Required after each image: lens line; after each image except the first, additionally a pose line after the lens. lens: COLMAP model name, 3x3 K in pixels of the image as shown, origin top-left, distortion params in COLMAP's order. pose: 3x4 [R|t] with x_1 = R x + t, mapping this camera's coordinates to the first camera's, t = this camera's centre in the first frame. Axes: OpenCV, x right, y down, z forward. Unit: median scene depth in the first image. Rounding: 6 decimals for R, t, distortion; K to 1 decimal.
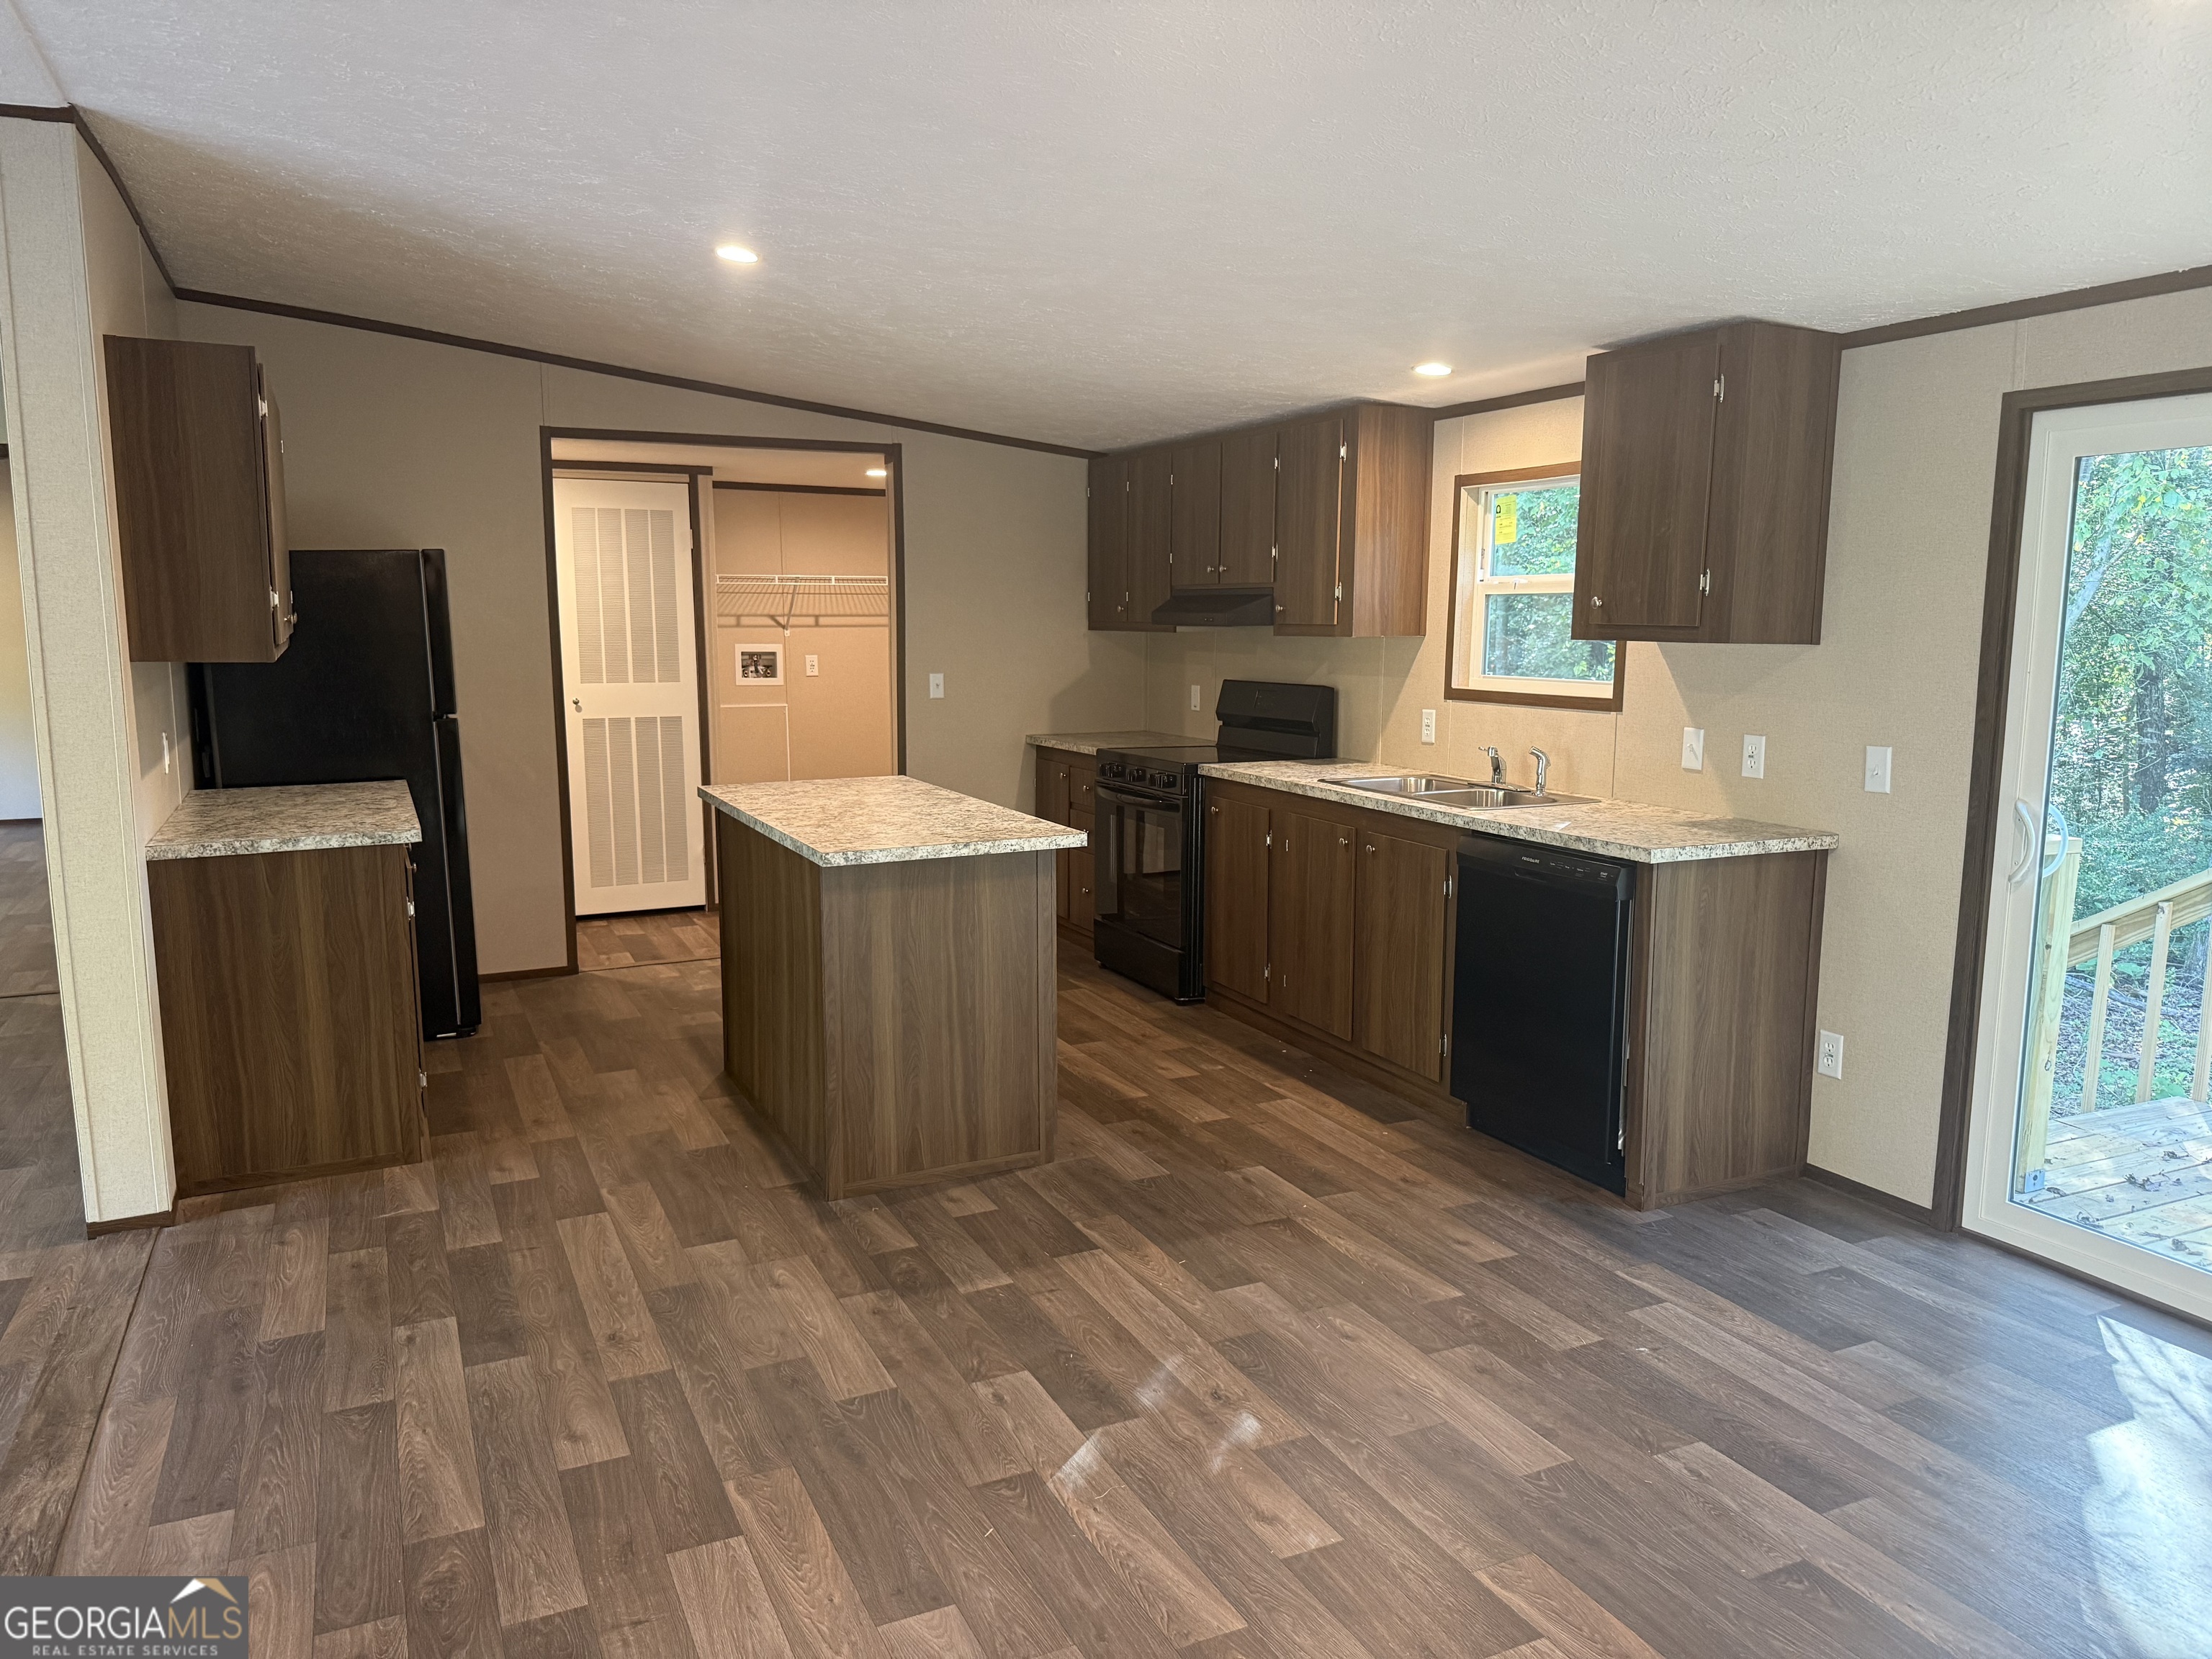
lens RADIAL K [[1568.4, 0, 1105.5], [0, 1568.4, 816.6], [0, 0, 1]] dist [0.024461, -0.028512]
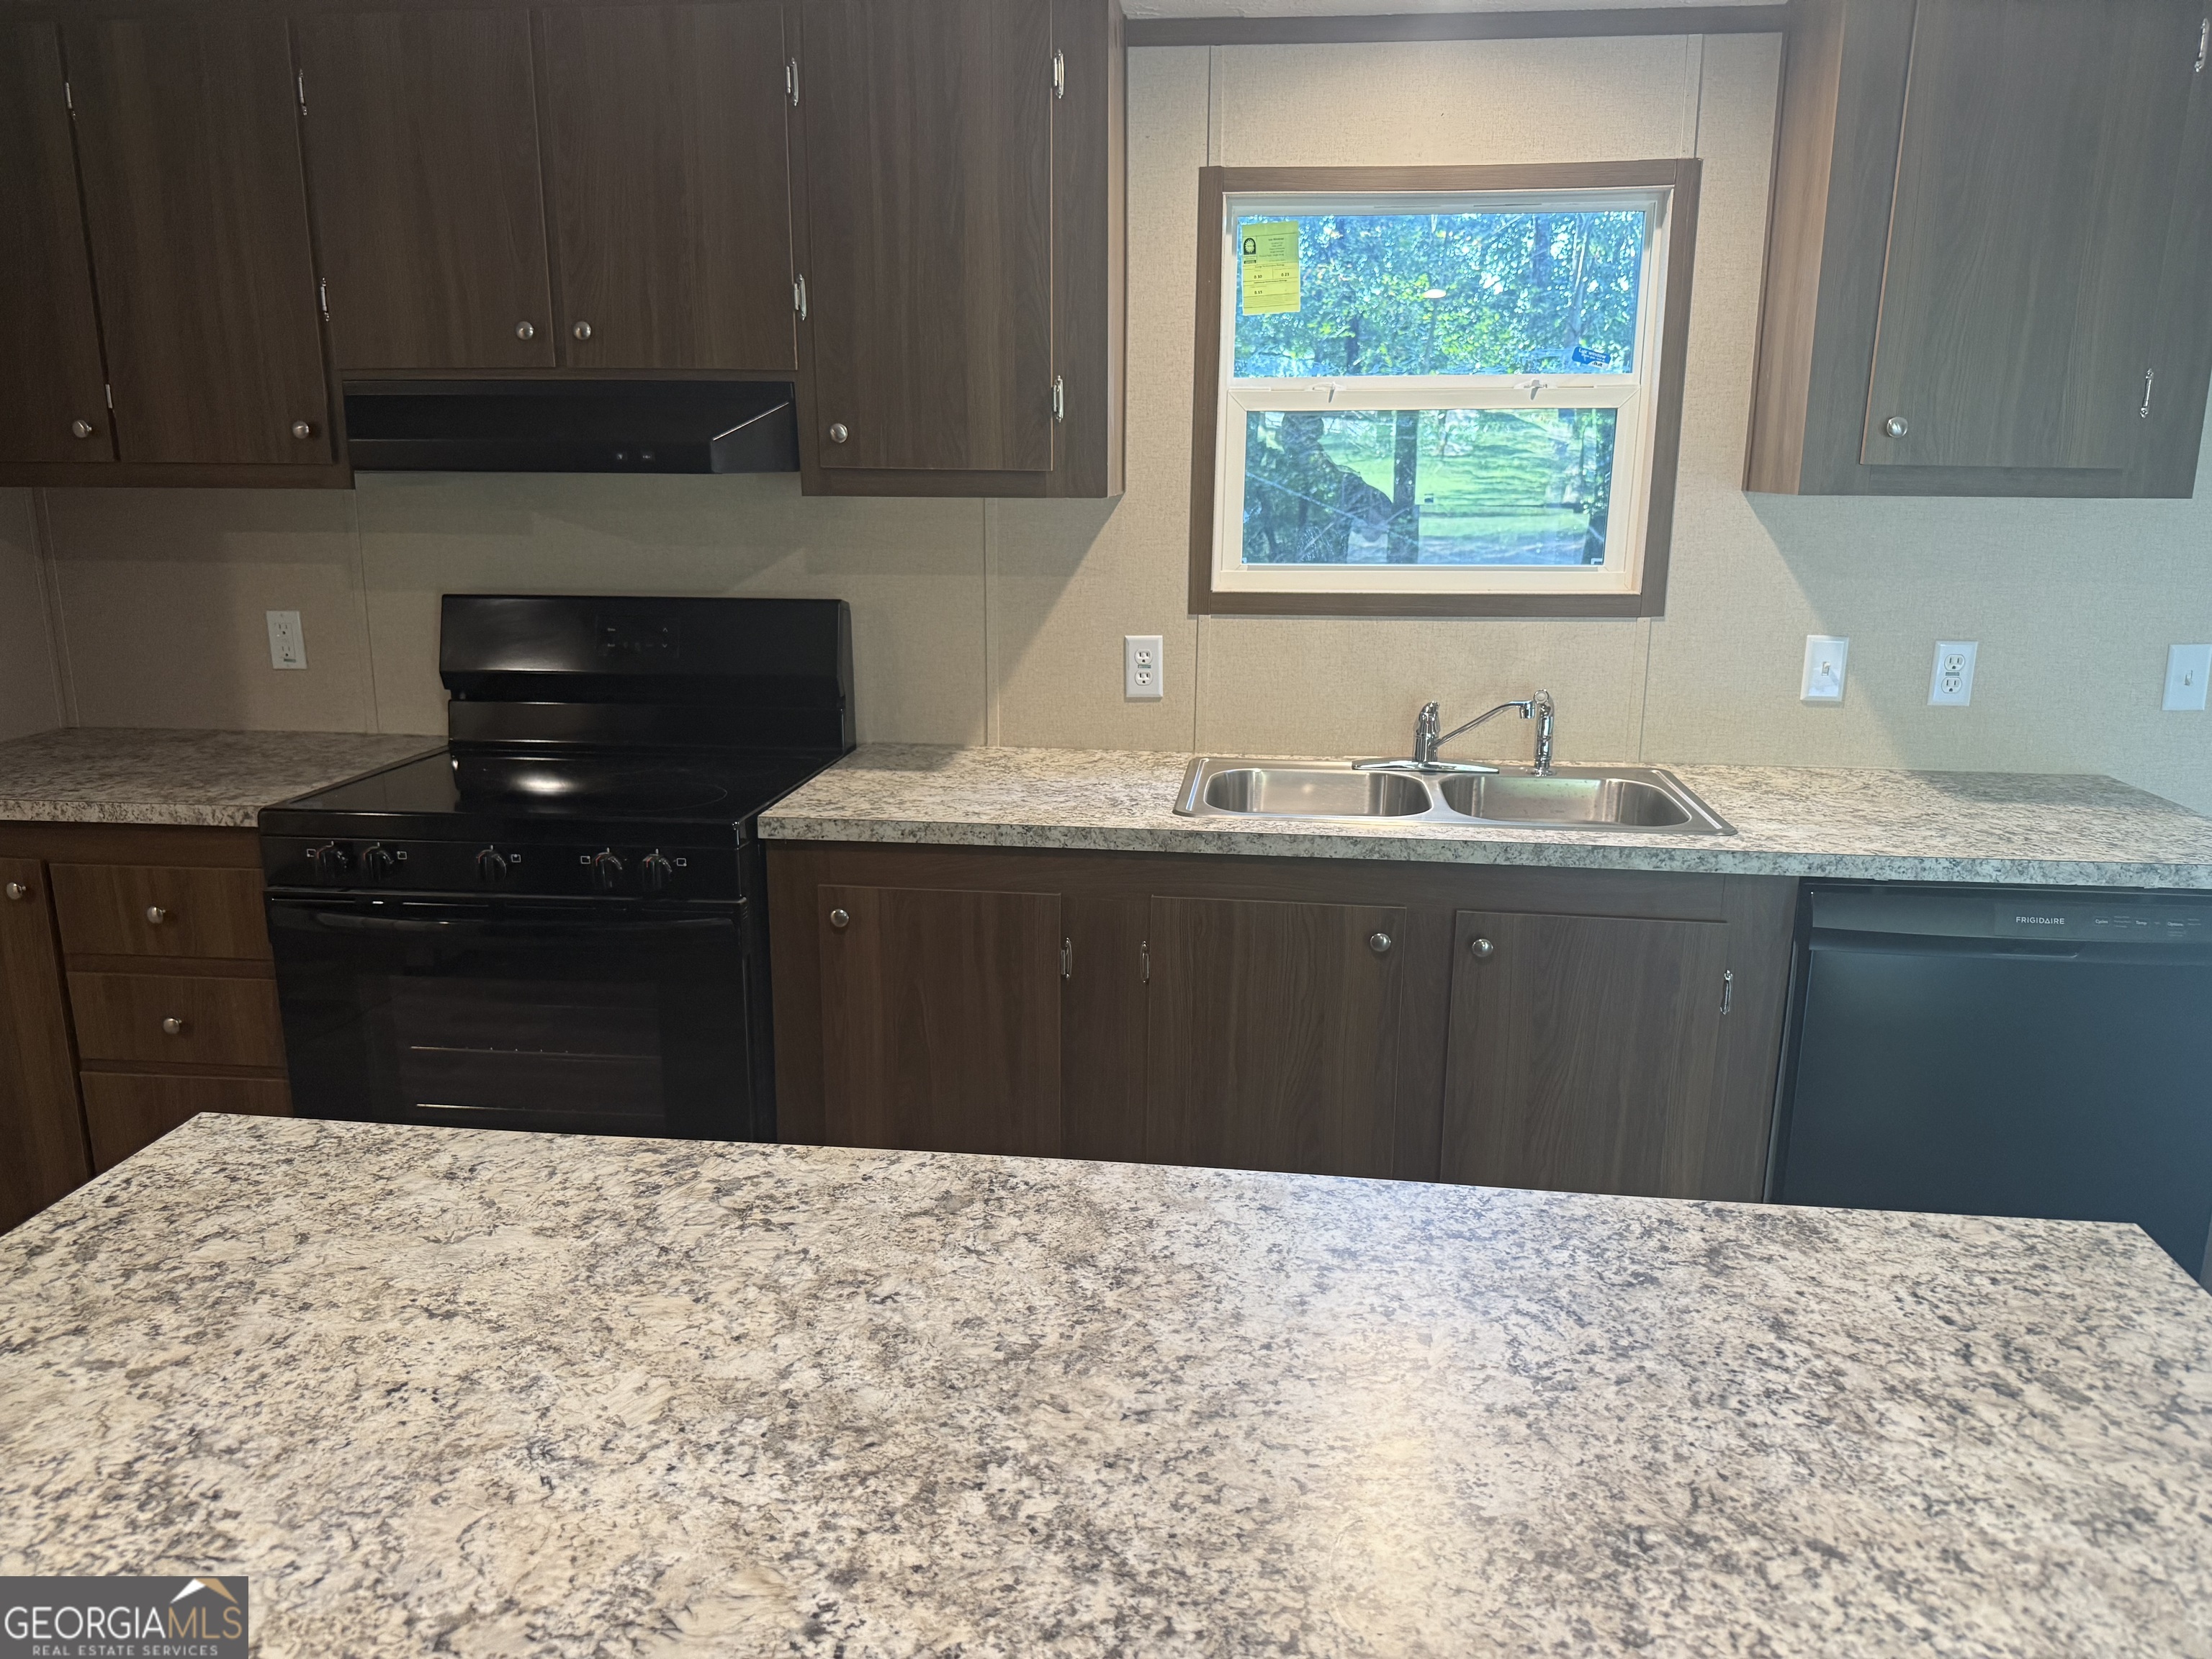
lens RADIAL K [[1568.4, 0, 1117.3], [0, 1568.4, 818.2], [0, 0, 1]] dist [0.024461, -0.028512]
pose [[0.532873, -0.184113, 0.825923, -0.281394], [0.107209, 0.982867, 0.149929, -0.103142], [-0.839376, 0.008654, 0.543482, 0.858396]]
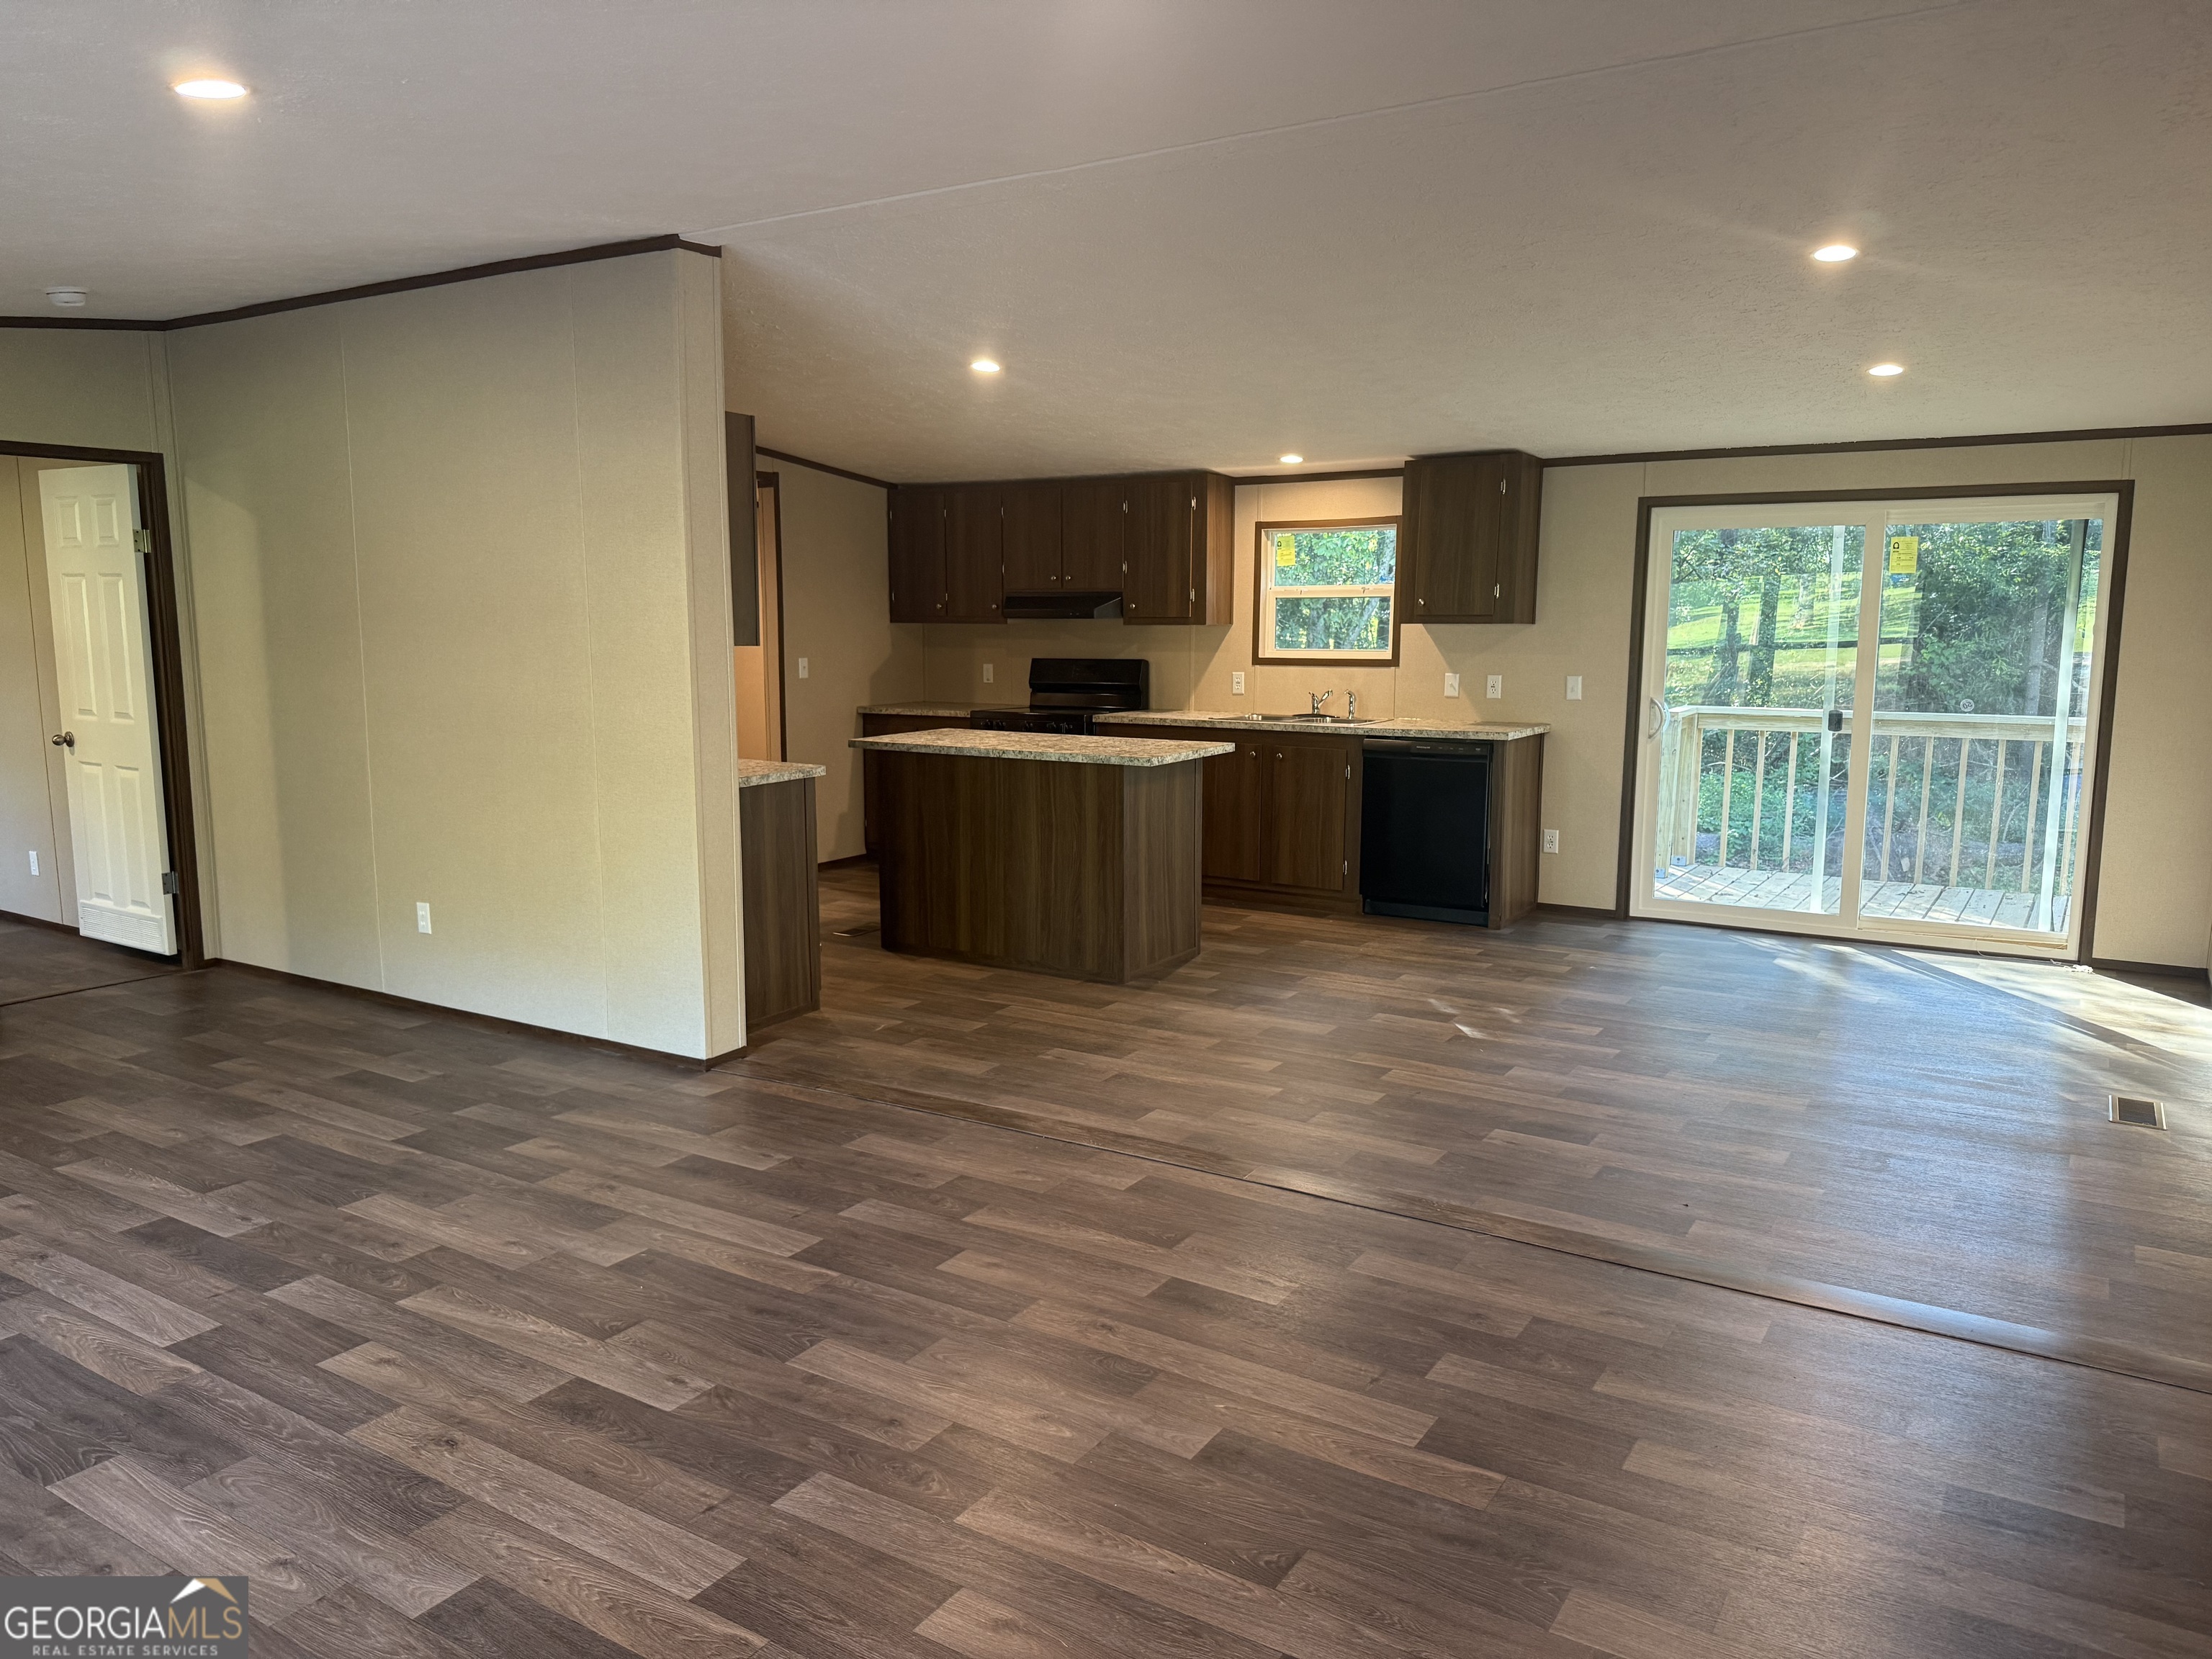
lens RADIAL K [[1568.4, 0, 1116.8], [0, 1568.4, 813.5], [0, 0, 1]] dist [0.024461, -0.028512]
pose [[0.841346, -0.070135, 0.535927, -0.857829], [0.072114, 0.997246, 0.017294, 0.041148], [-0.535664, 0.024098, 0.844087, -0.269718]]
